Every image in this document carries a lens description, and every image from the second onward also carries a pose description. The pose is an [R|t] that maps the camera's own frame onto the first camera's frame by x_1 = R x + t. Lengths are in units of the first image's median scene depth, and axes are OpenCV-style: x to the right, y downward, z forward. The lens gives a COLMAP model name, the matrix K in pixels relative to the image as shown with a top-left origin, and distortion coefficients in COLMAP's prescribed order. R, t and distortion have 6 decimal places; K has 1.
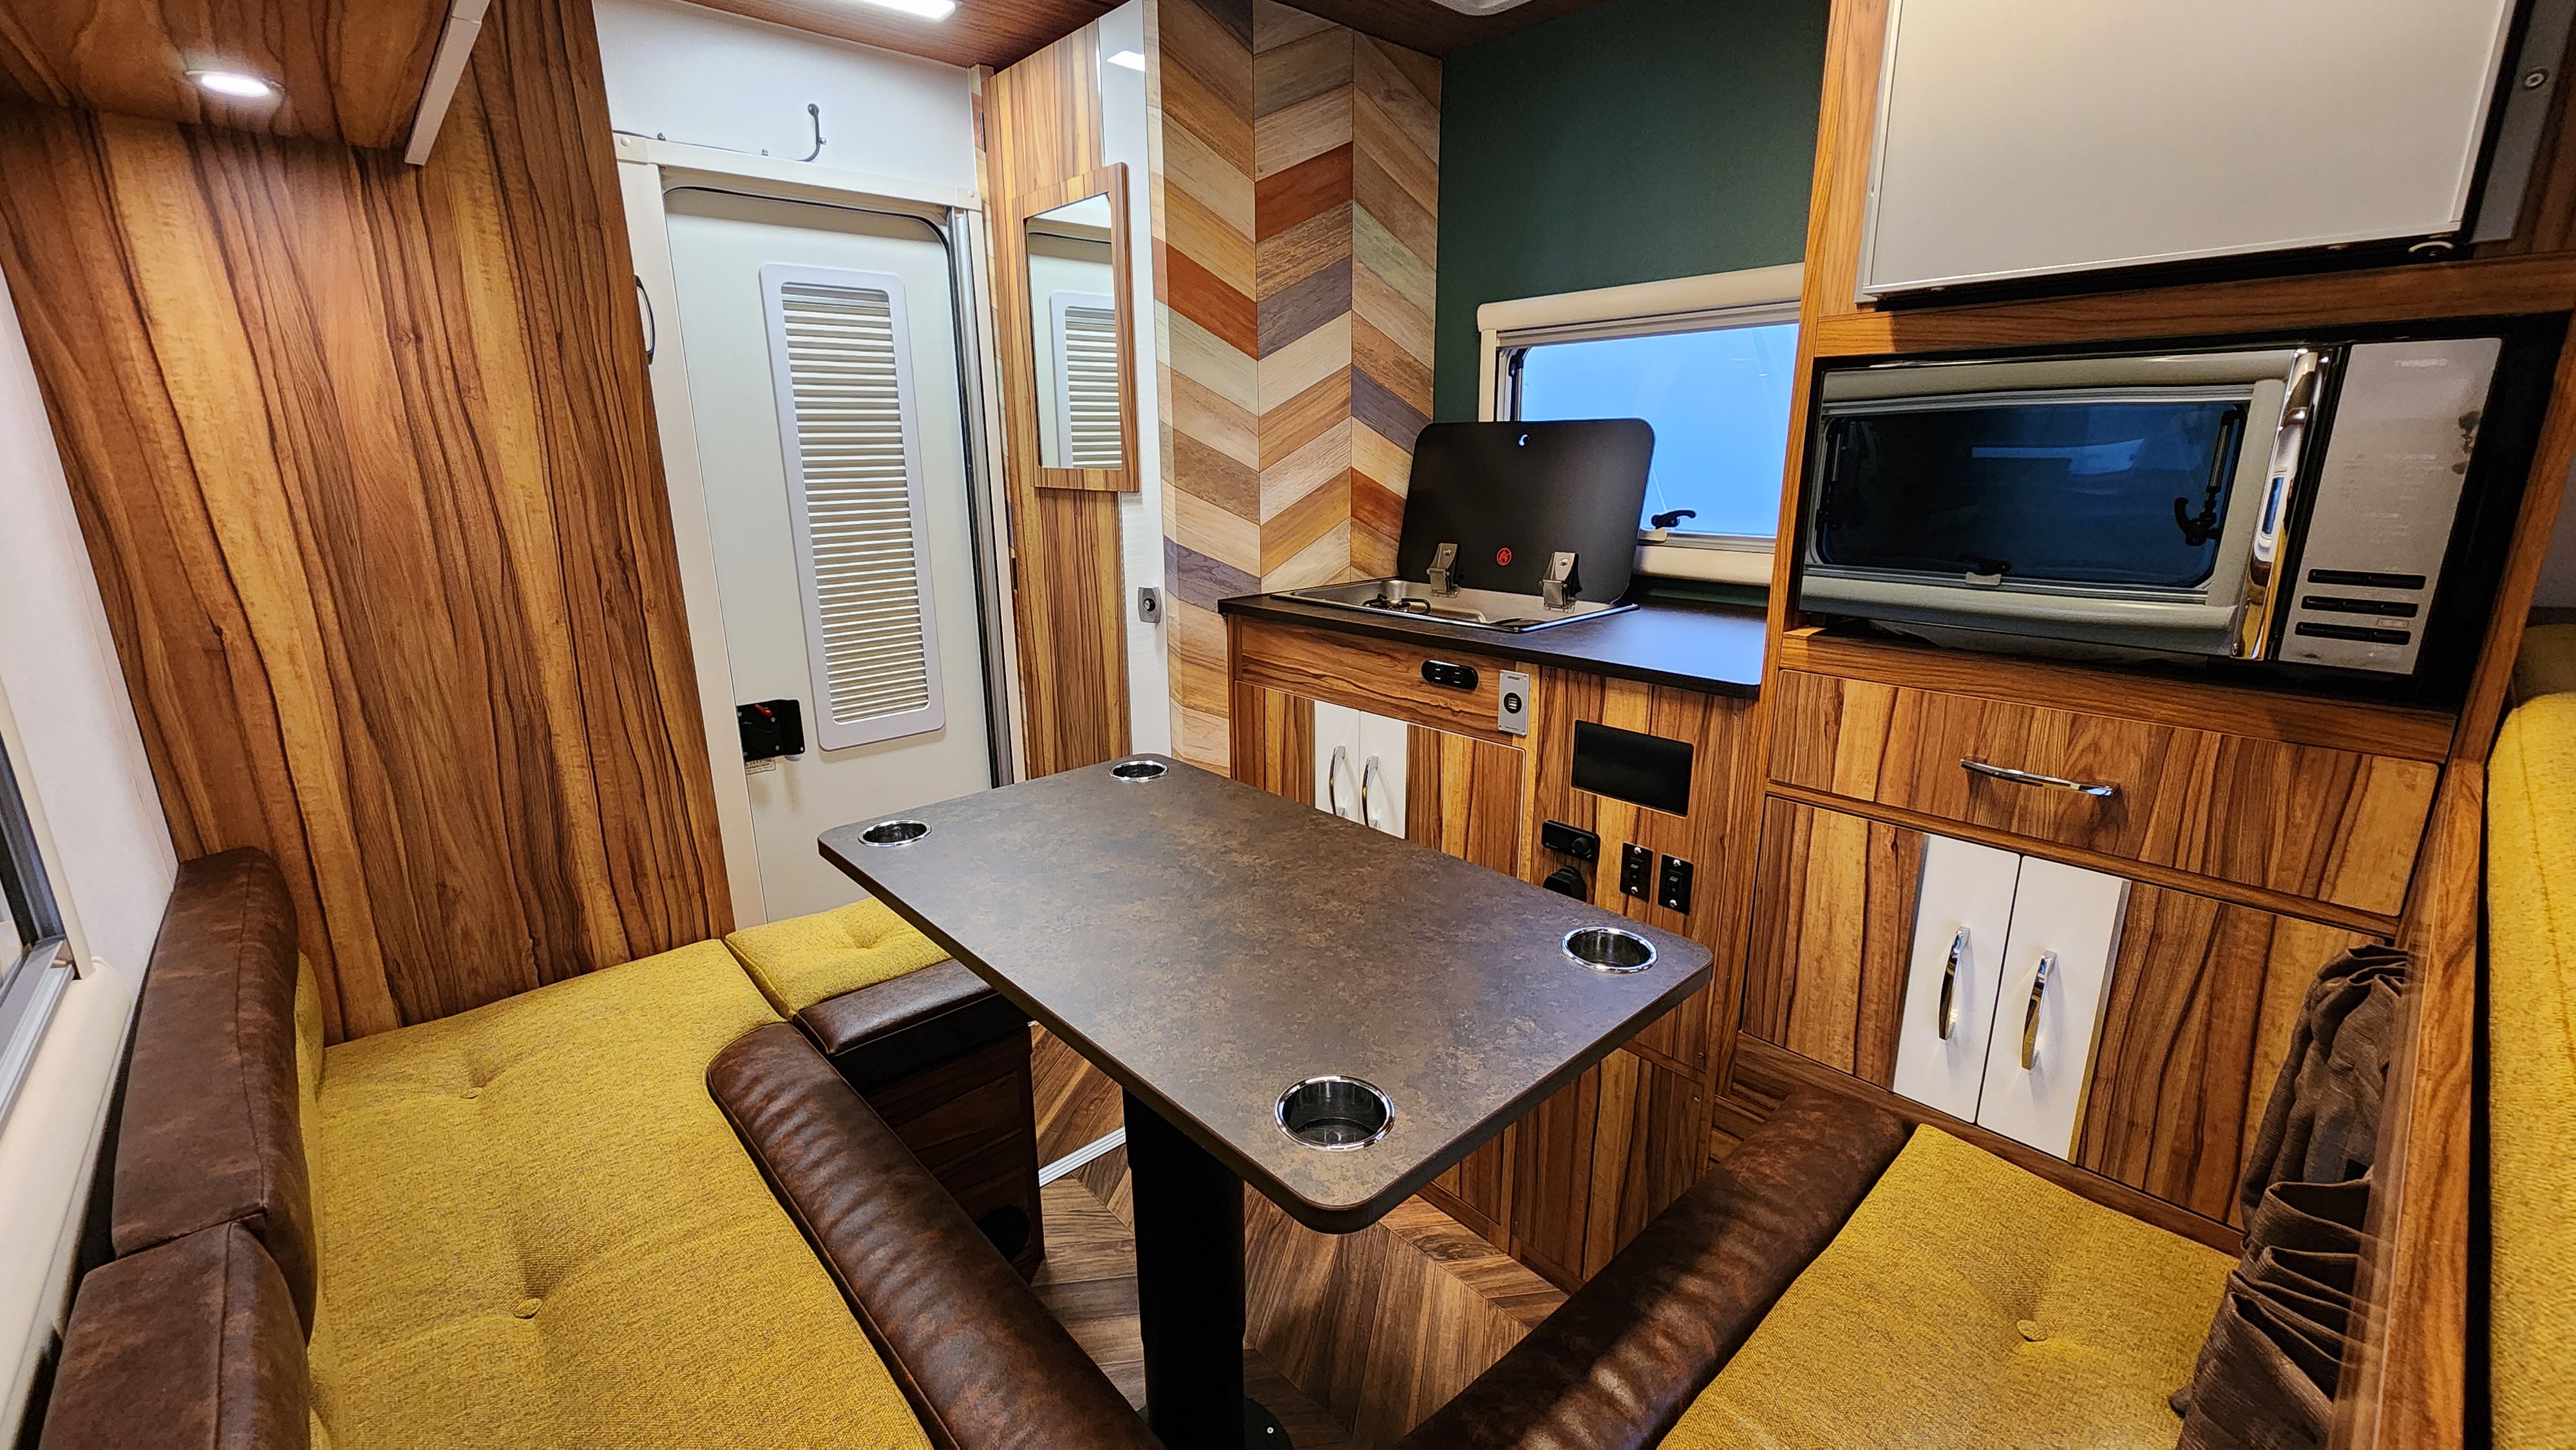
lens RADIAL K [[1057.2, 0, 1277.6], [0, 1057.2, 717.3], [0, 0, 1]] dist [-0.001345, 0.000558]
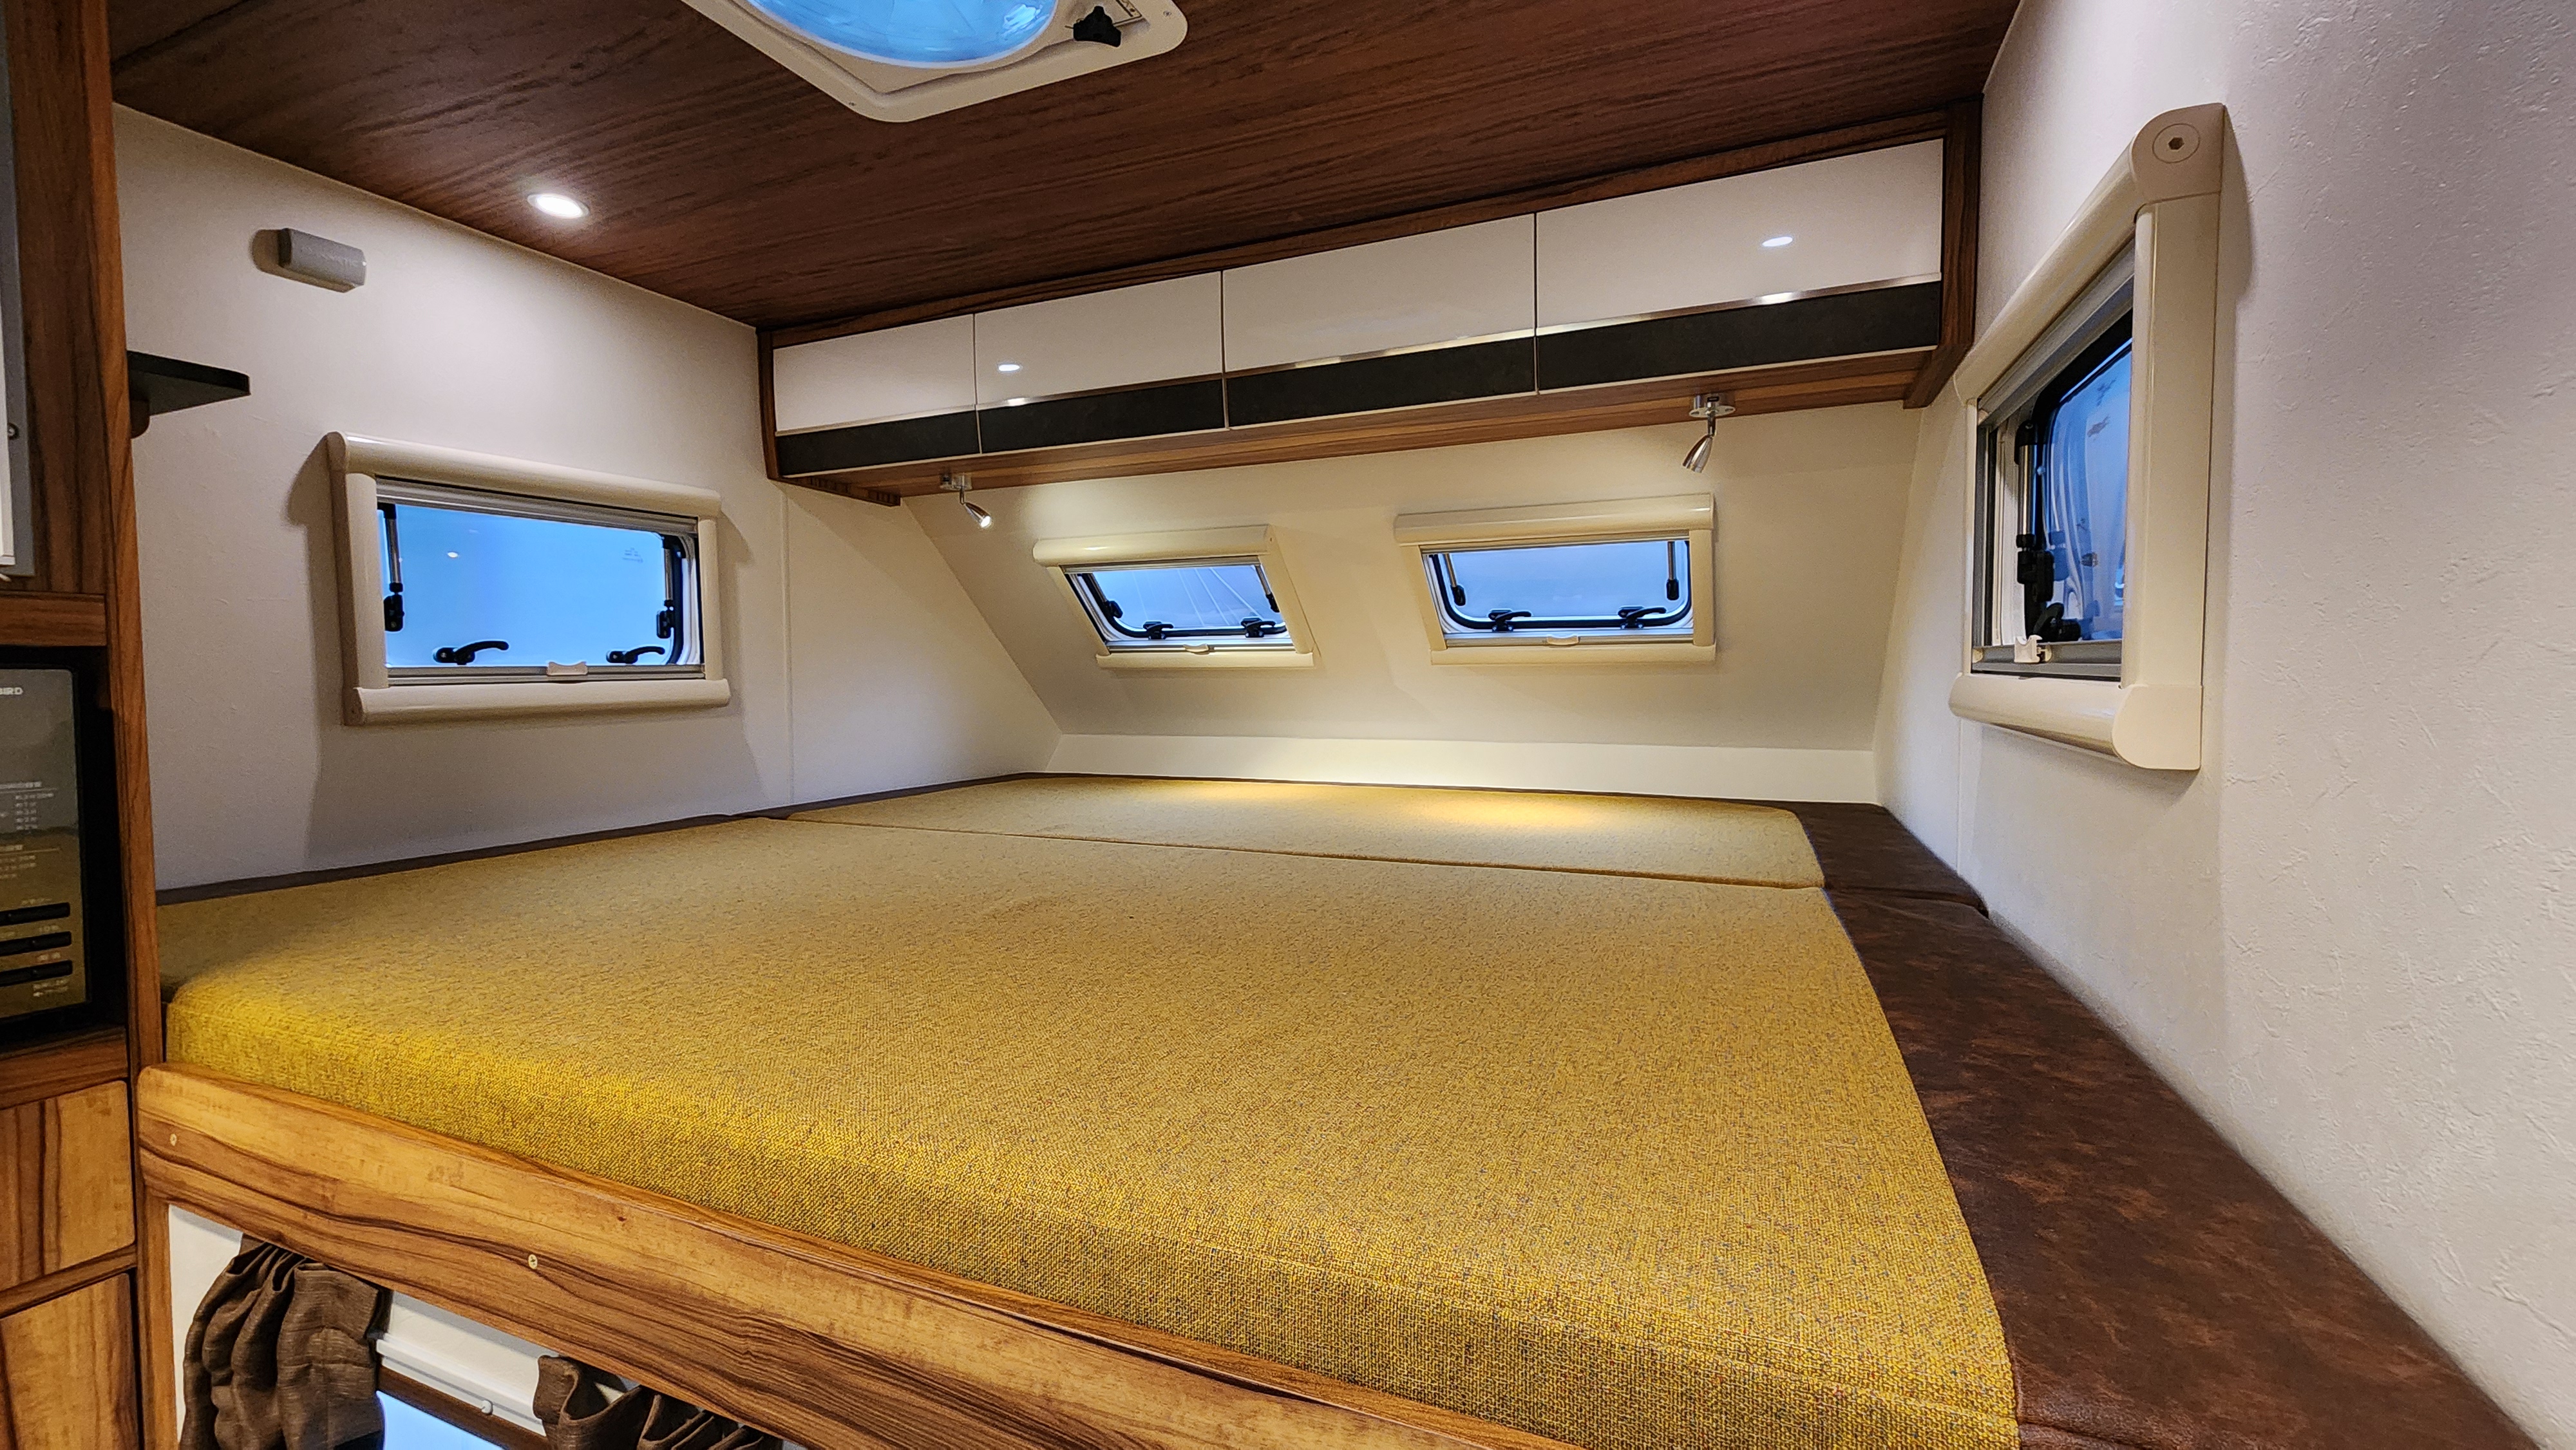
lens RADIAL K [[1057.2, 0, 1276.3], [0, 1057.2, 715.8], [0, 0, 1]] dist [-0.001345, 0.000558]
pose [[-0.421407, -0.023238, 0.906574, -0.143616], [0.239183, 0.961428, 0.135825, -0.093749], [-0.874762, 0.274075, -0.399594, 0.211542]]
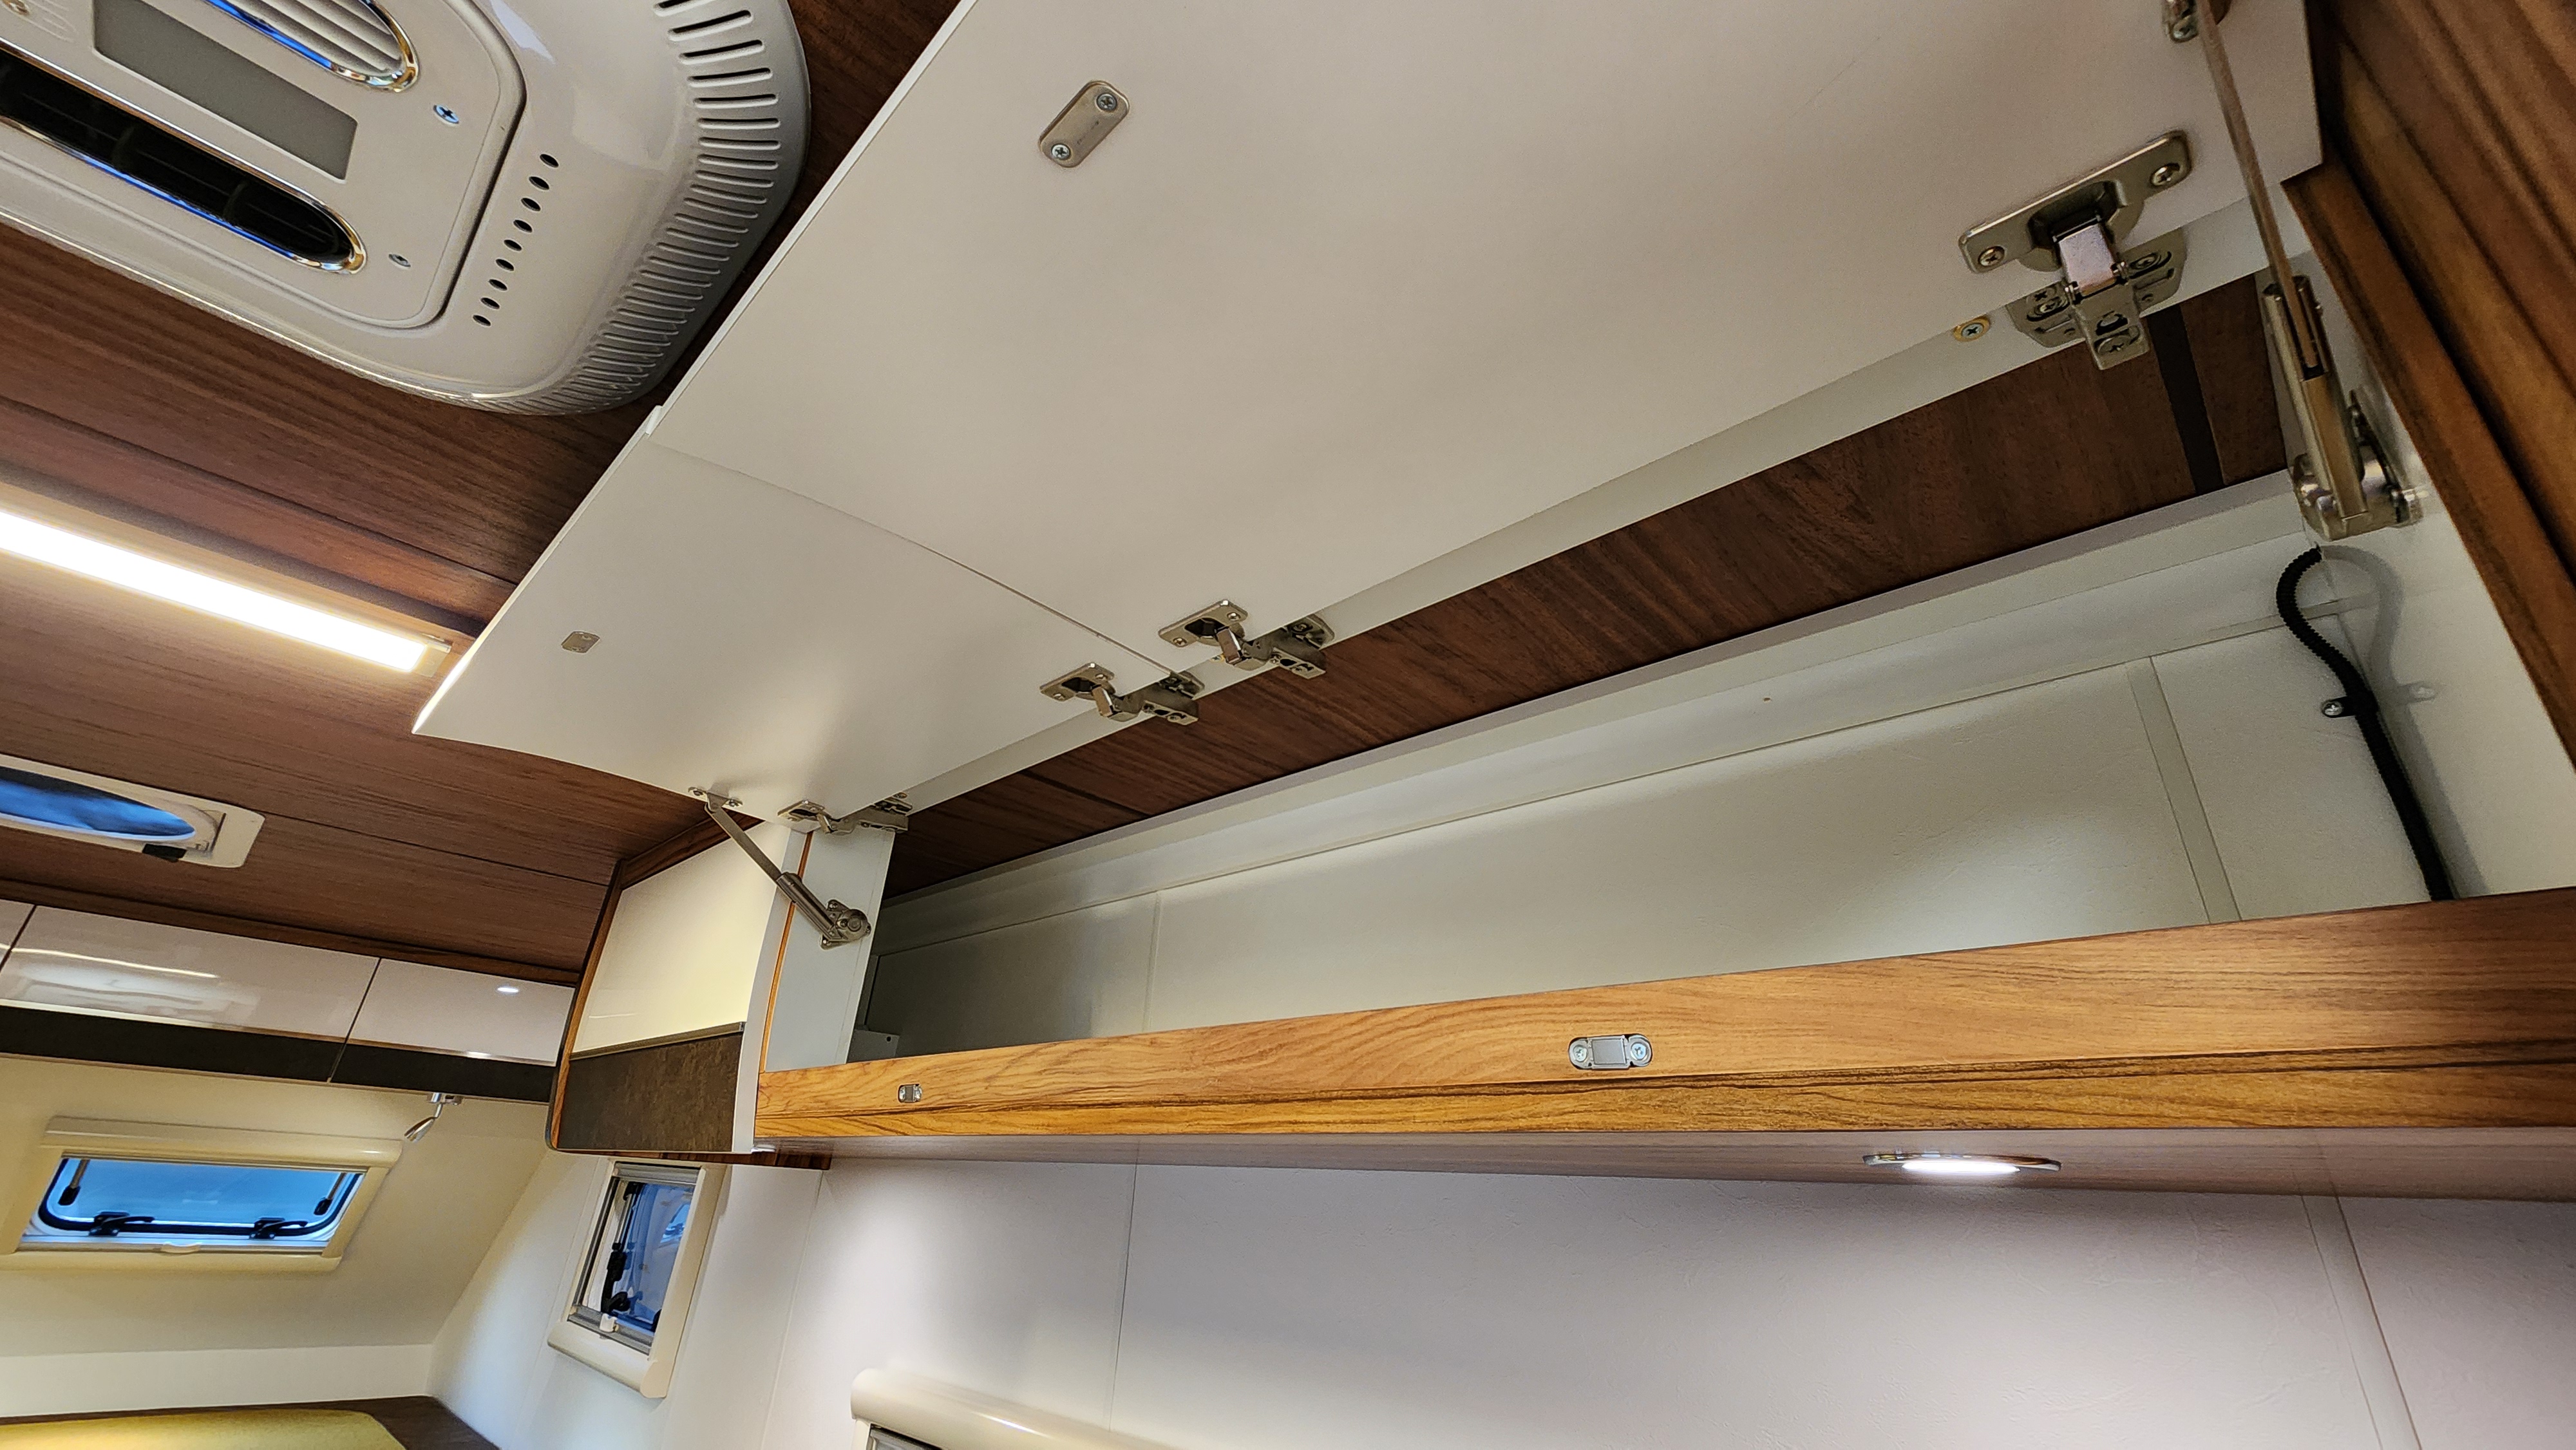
lens RADIAL K [[1057.2, 0, 1283.5], [0, 1057.2, 720.6], [0, 0, 1]] dist [-0.001345, 0.000558]
pose [[-0.995873, -0.074229, -0.052229, -0.490281], [-0.063663, 0.981430, -0.180949, -0.506978], [0.064691, -0.176877, -0.982105, 1.074185]]
